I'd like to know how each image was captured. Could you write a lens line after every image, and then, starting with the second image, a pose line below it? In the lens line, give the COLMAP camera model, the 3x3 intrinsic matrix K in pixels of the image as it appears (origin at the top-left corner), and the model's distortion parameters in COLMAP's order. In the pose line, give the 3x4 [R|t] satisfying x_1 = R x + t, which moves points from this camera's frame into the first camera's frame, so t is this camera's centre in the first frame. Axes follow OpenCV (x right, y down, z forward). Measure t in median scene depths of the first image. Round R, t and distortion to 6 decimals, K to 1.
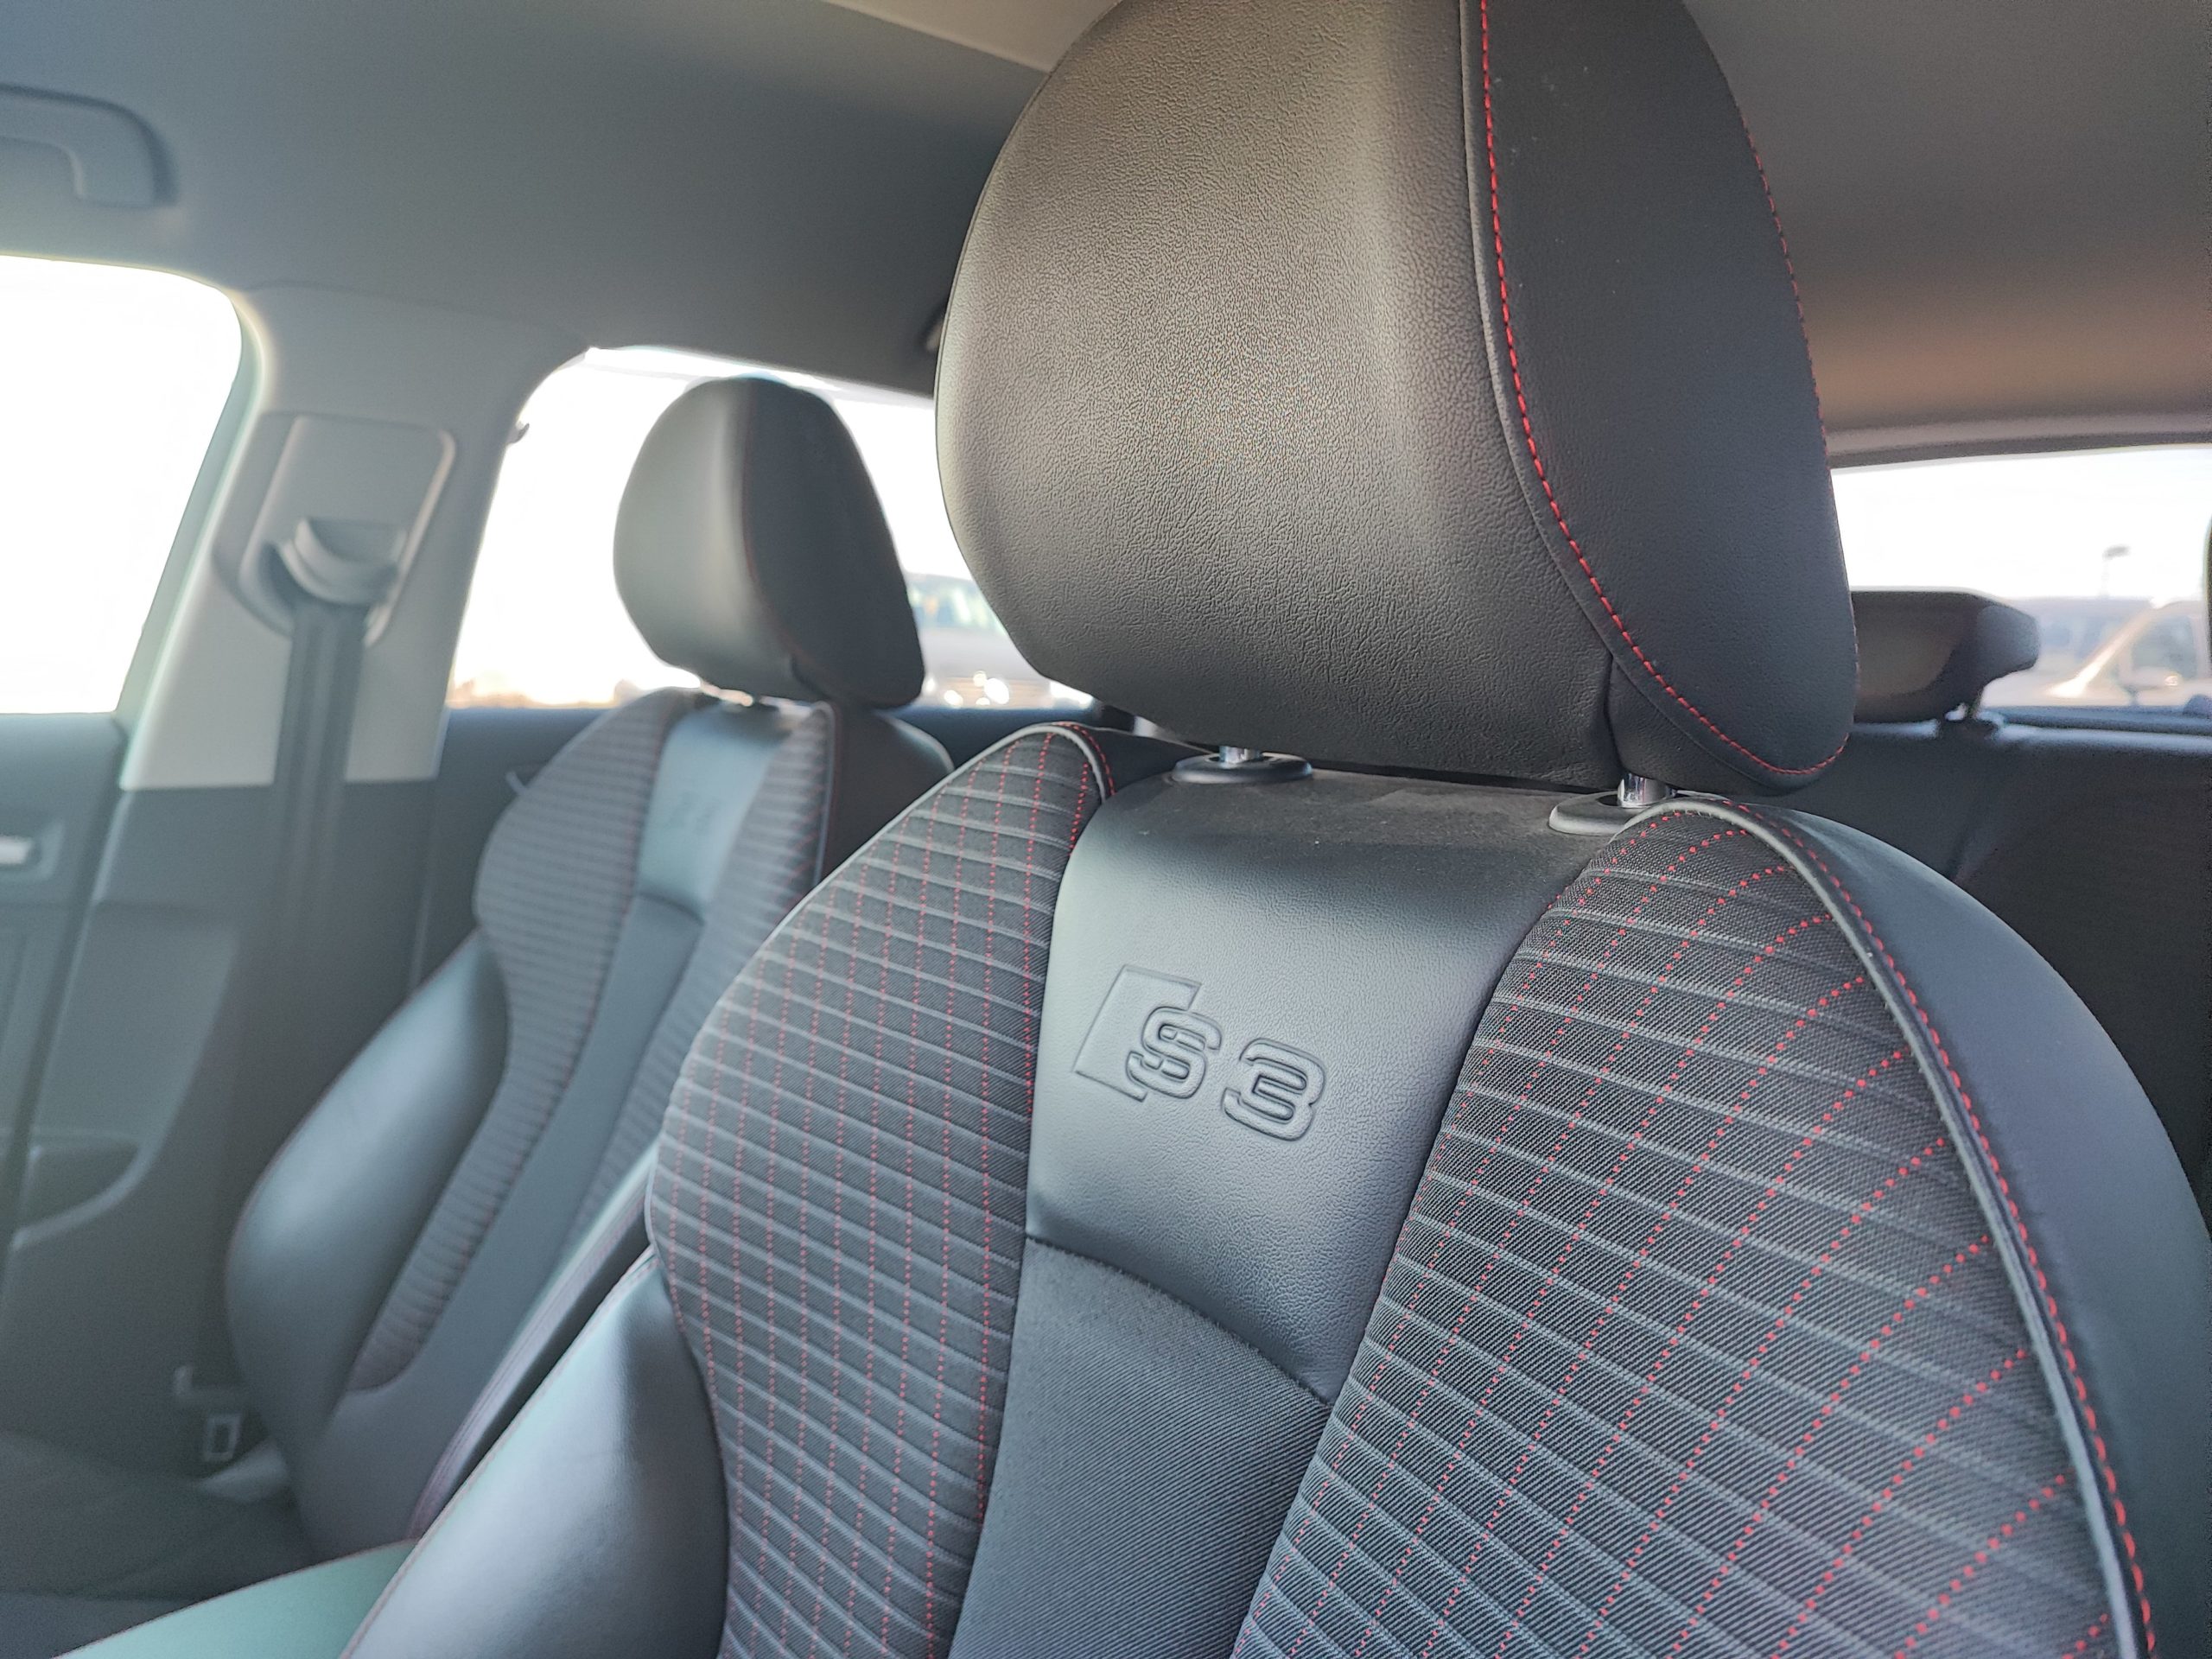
lens RADIAL K [[1591.7, 0, 1056.0], [0, 1591.7, 833.8], [0, 0, 1]] dist [0.013221, 0.003436]
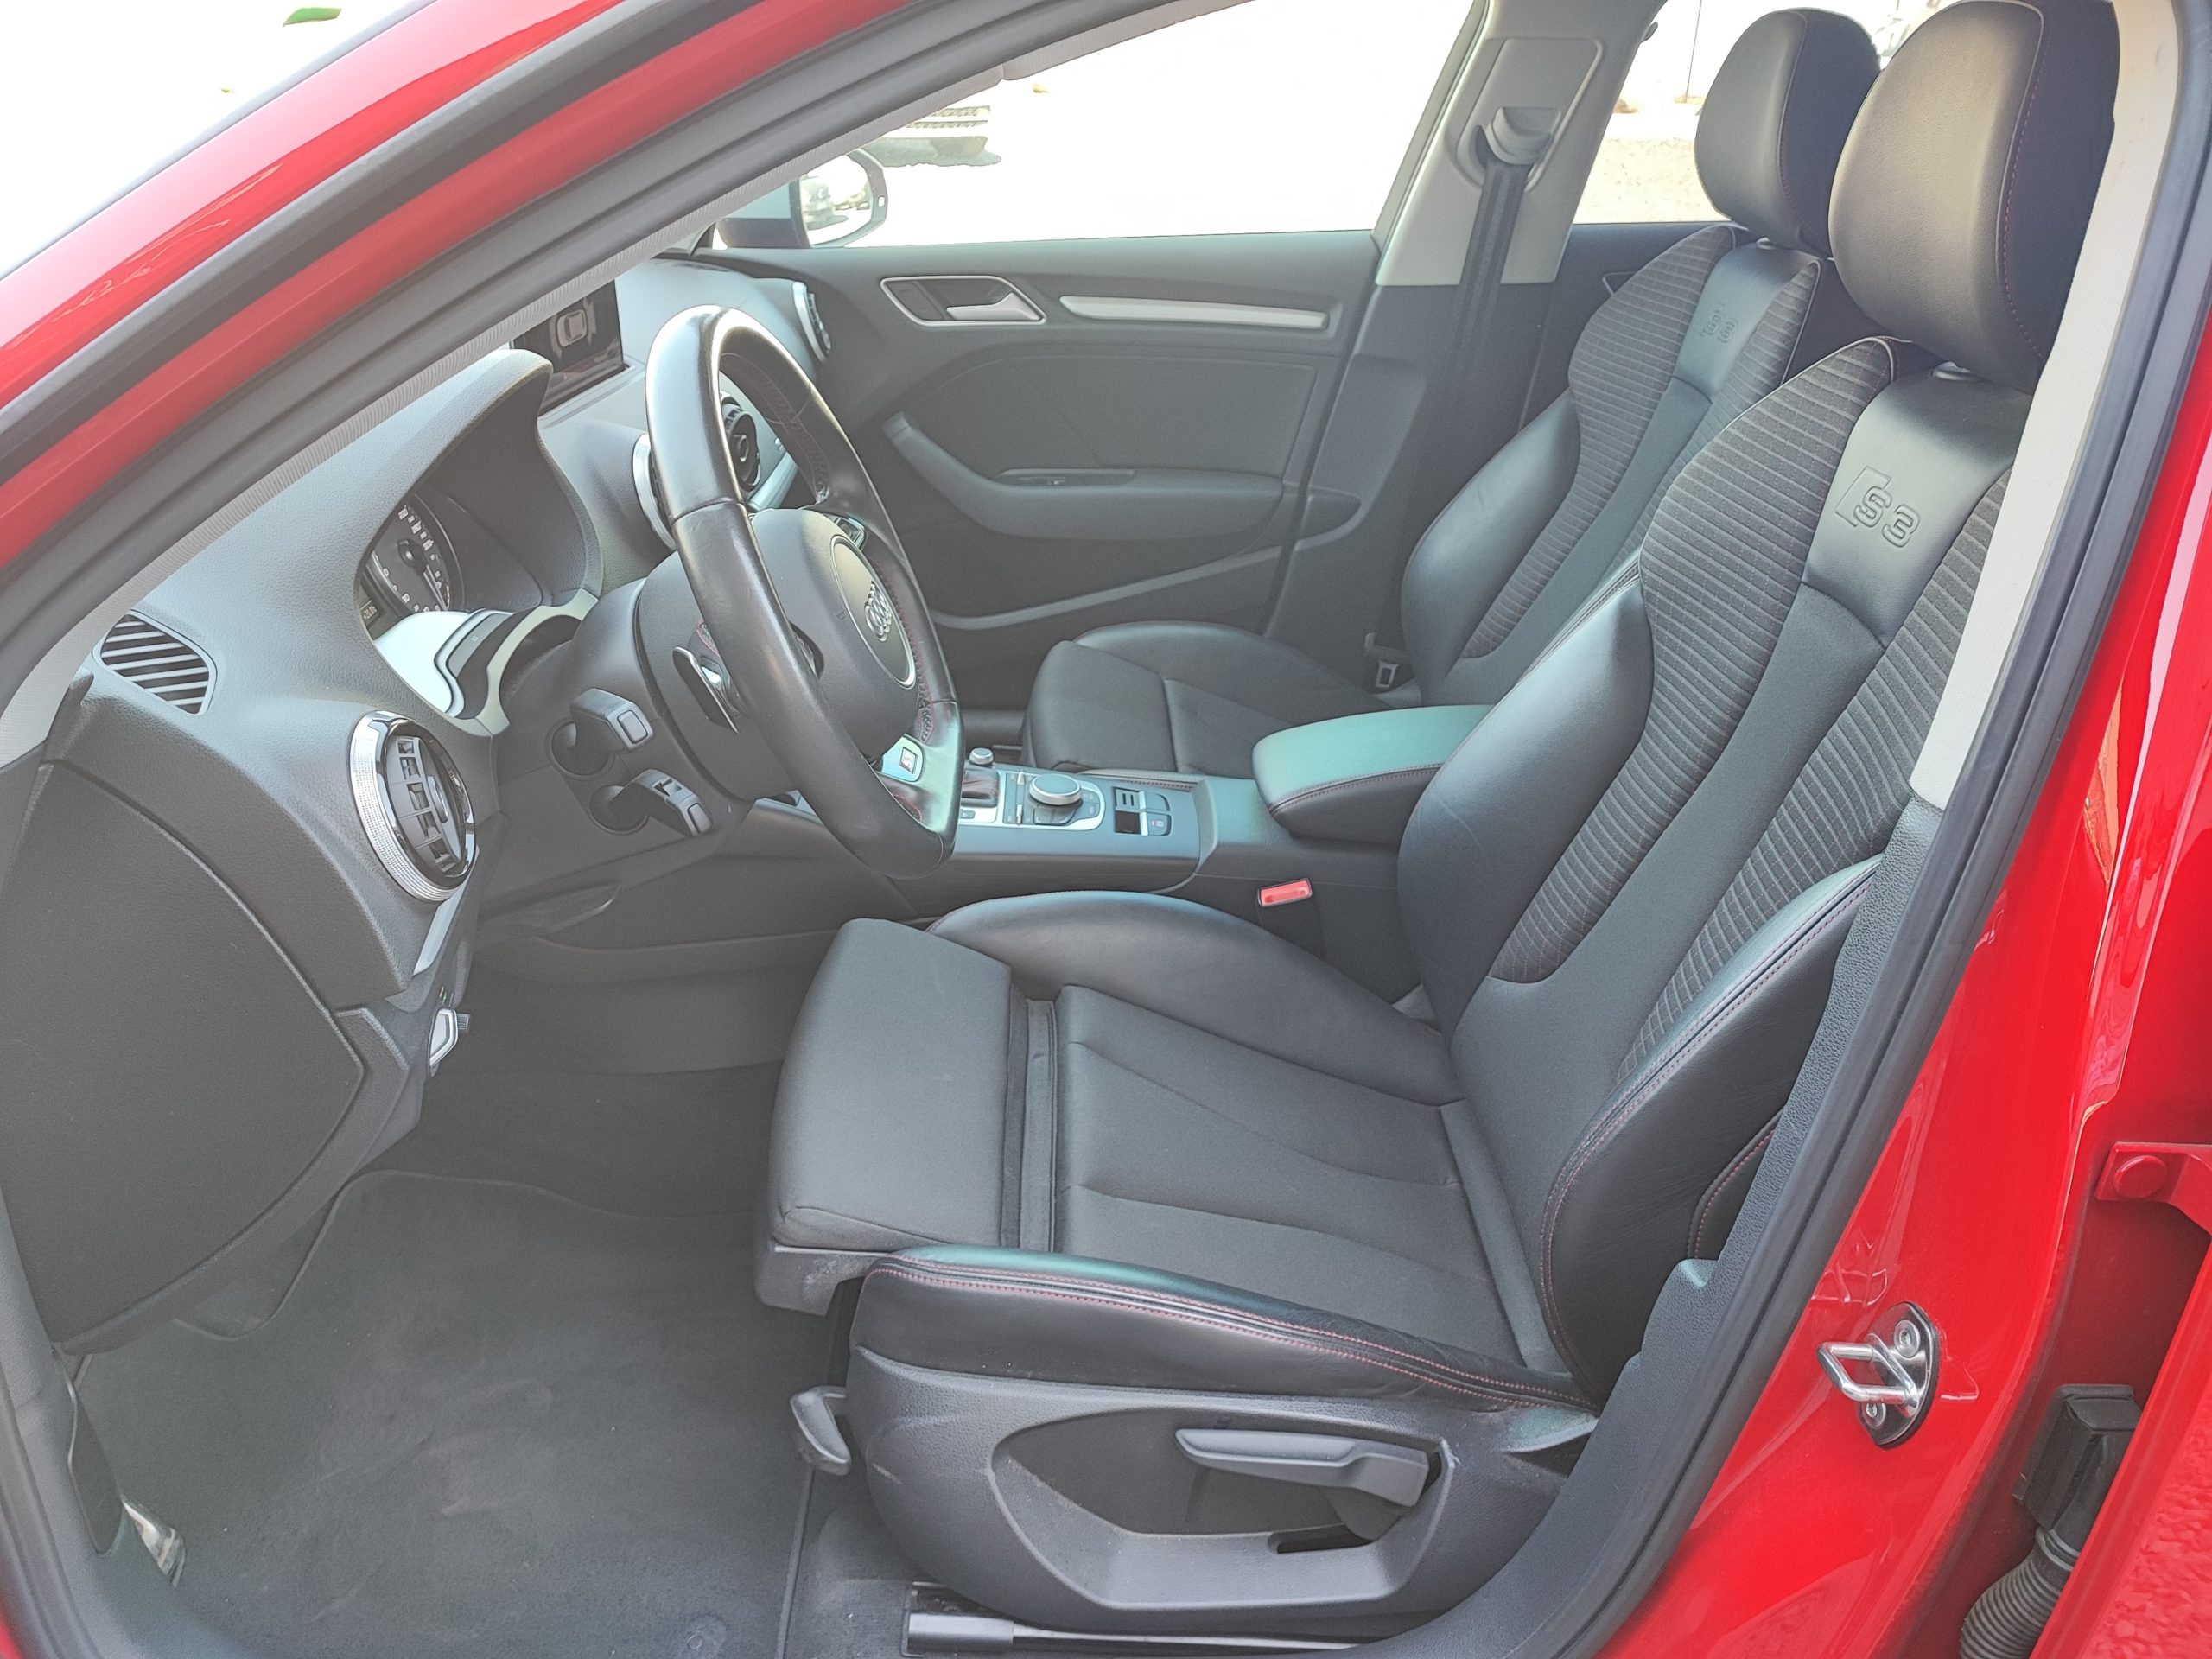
lens RADIAL K [[1590.8, 0, 1047.9], [0, 1590.8, 871.2], [0, 0, 1]] dist [0.008990, 0.003880]
pose [[0.803636, 0.241226, -0.544039, 0.213878], [-0.016182, 0.922686, 0.385213, -0.106949], [0.594901, -0.300767, 0.745408, -0.688764]]
